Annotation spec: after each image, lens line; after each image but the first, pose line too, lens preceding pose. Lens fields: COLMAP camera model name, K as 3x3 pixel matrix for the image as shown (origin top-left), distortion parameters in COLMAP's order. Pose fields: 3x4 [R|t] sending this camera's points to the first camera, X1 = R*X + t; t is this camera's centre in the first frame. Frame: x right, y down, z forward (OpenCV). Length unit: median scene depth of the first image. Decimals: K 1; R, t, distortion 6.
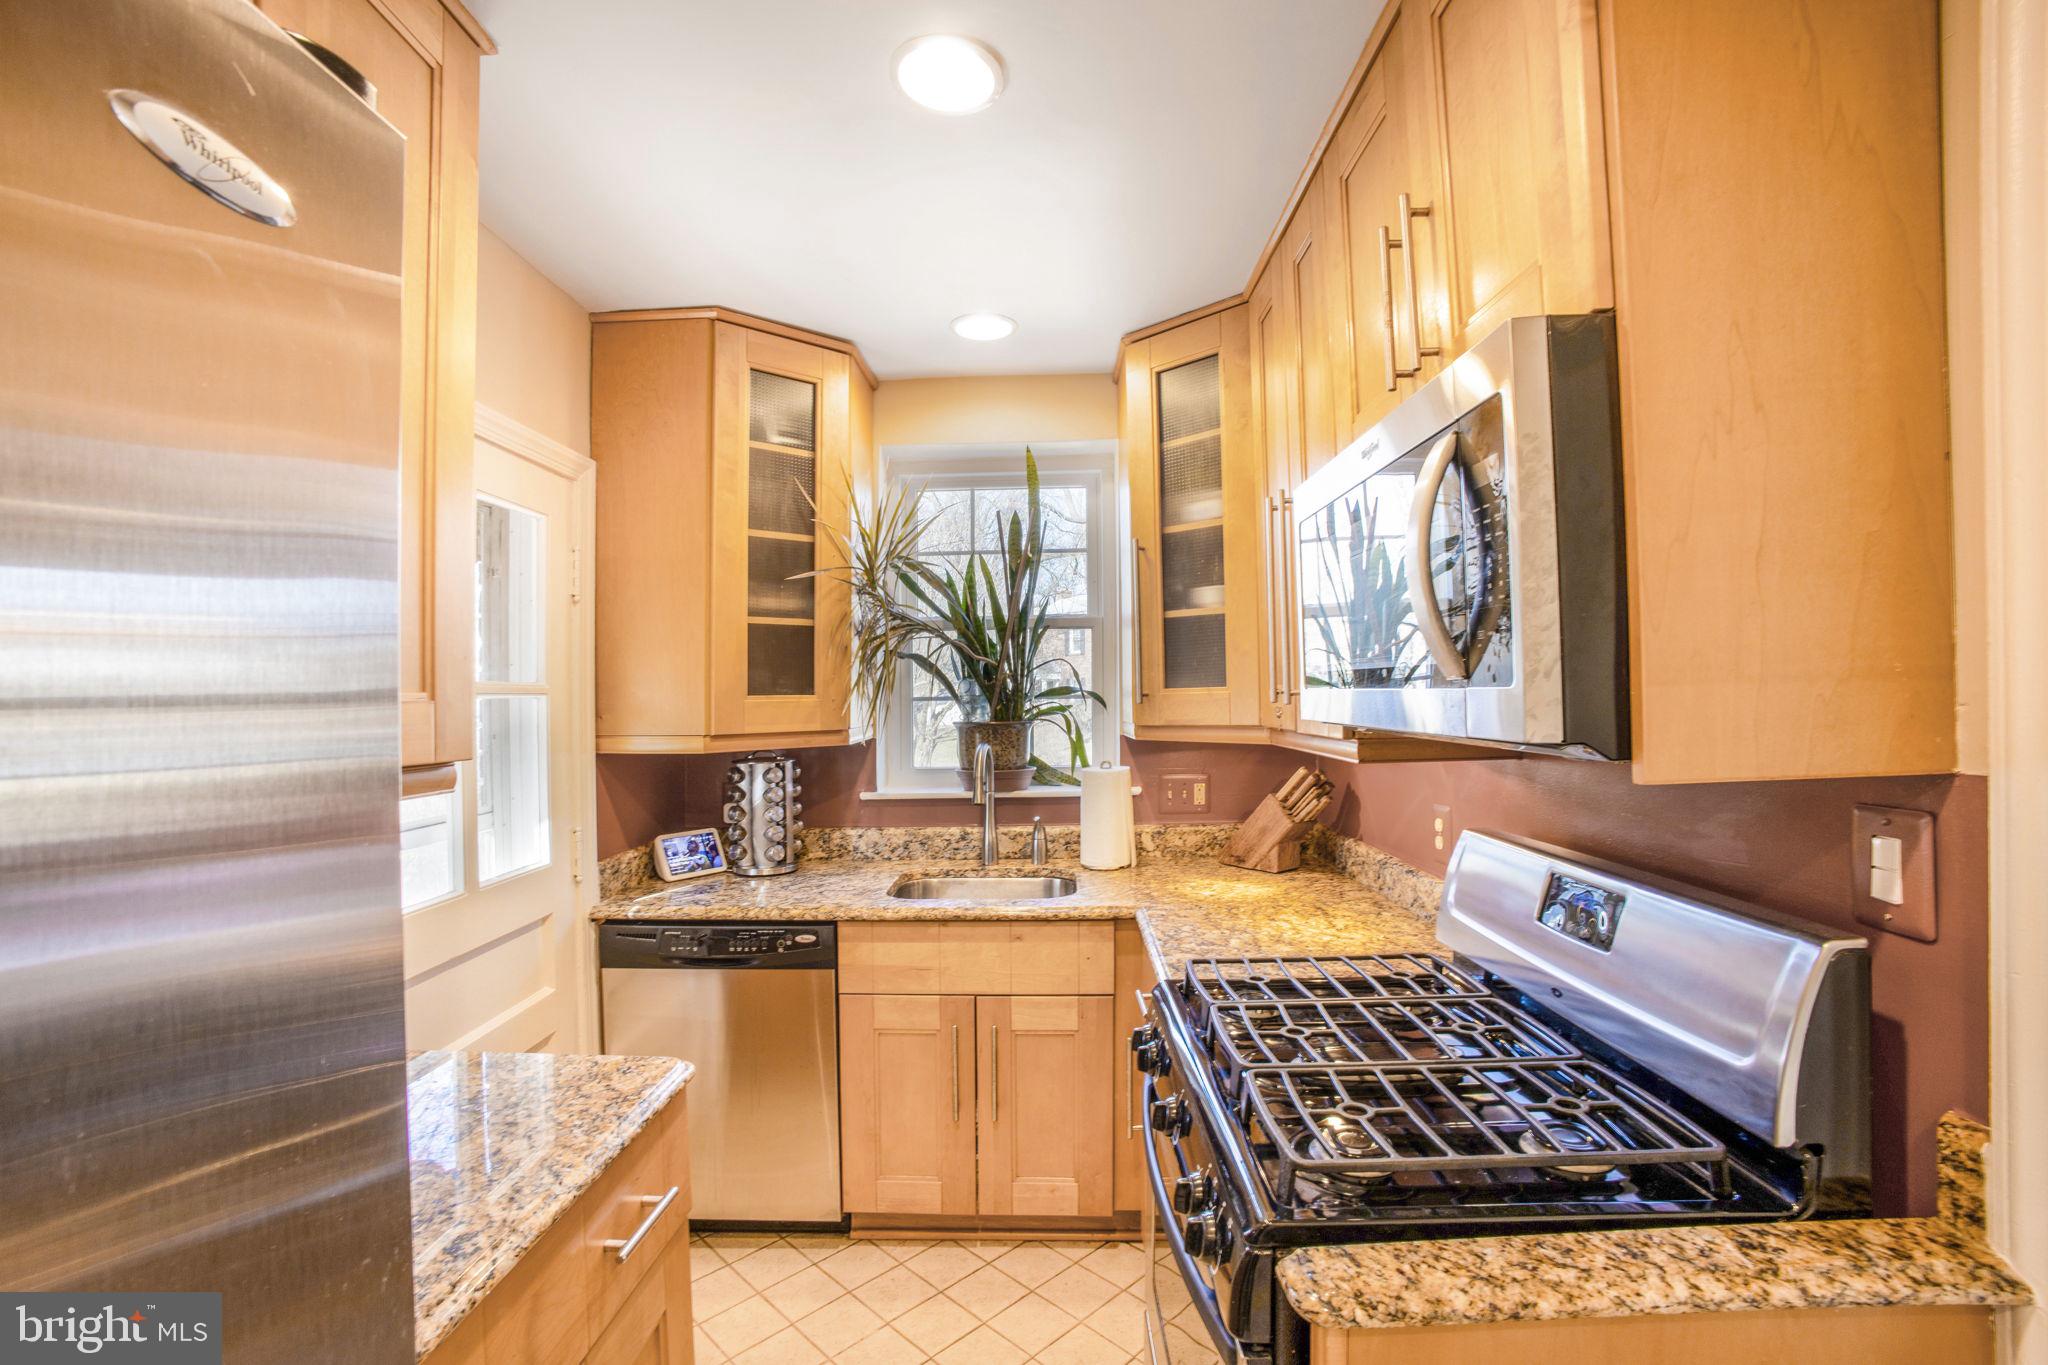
lens RADIAL K [[933.4, 0, 1046.9], [0, 933.4, 682.9], [0, 0, 1]] dist [-0.078395, 0.032663]
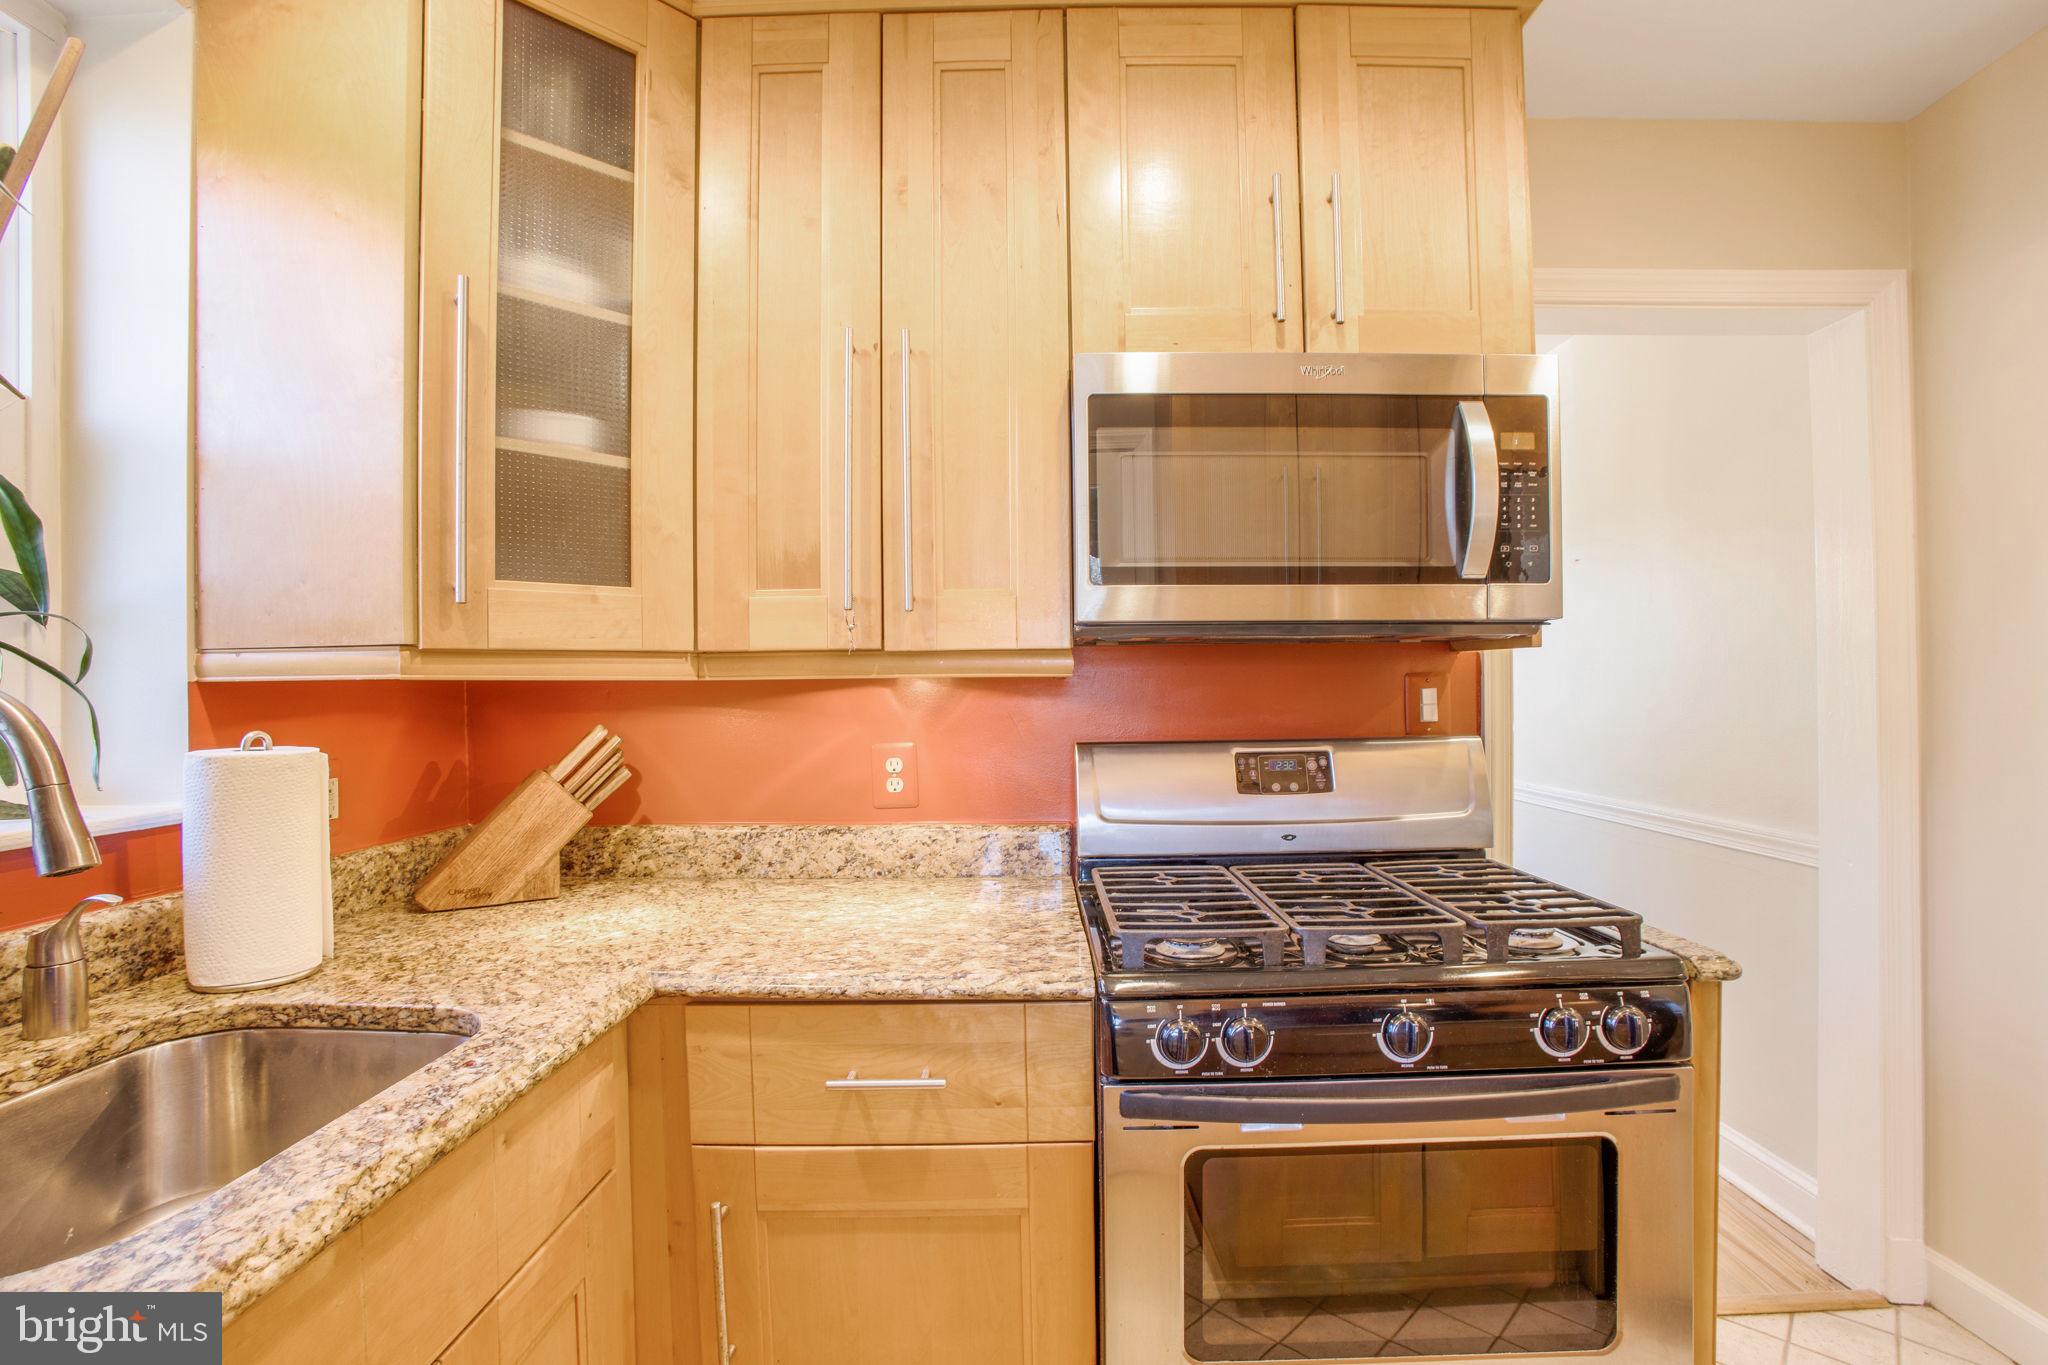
lens RADIAL K [[934.1, 0, 1018.2], [0, 934.1, 679.1], [0, 0, 1]] dist [-0.079507, 0.030207]
pose [[-0.003472, 0.024421, 0.999696, -0.397209], [0.001641, 0.999701, -0.024416, 0.077288], [-0.999993, 0.001556, -0.003511, 0.728936]]
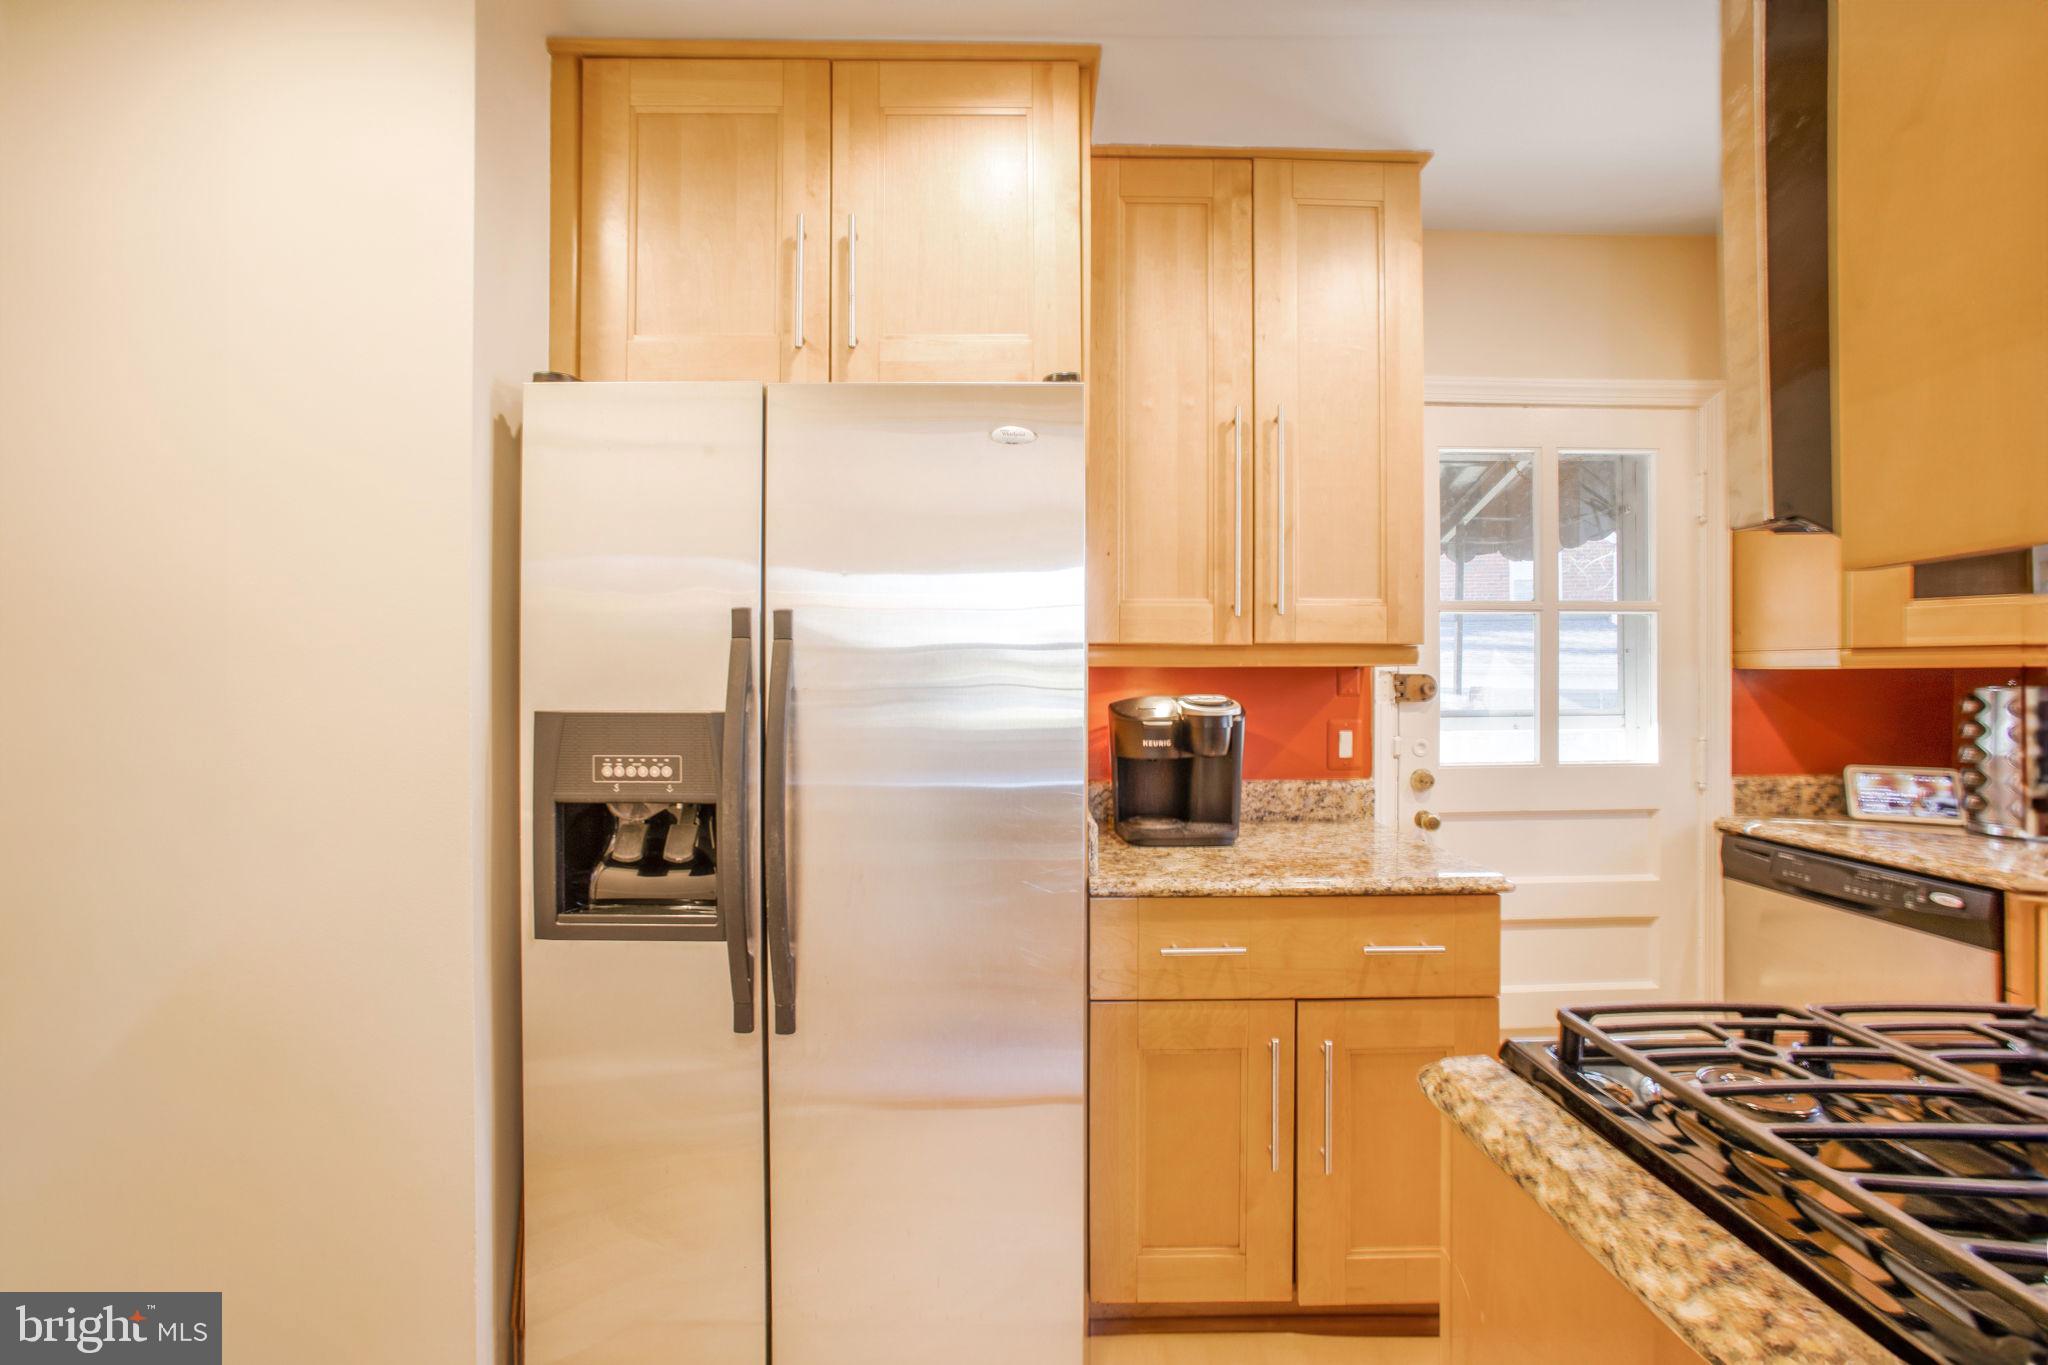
lens RADIAL K [[893.9, 0, 972.0], [0, 893.9, 677.9], [0, 0, 1]] dist [0.000522, 0.000334]
pose [[-0.028097, 0.011394, -0.999540, 0.486094], [0.004792, 0.999925, 0.011263, 0.066845], [0.999594, -0.004473, -0.028149, 0.165567]]
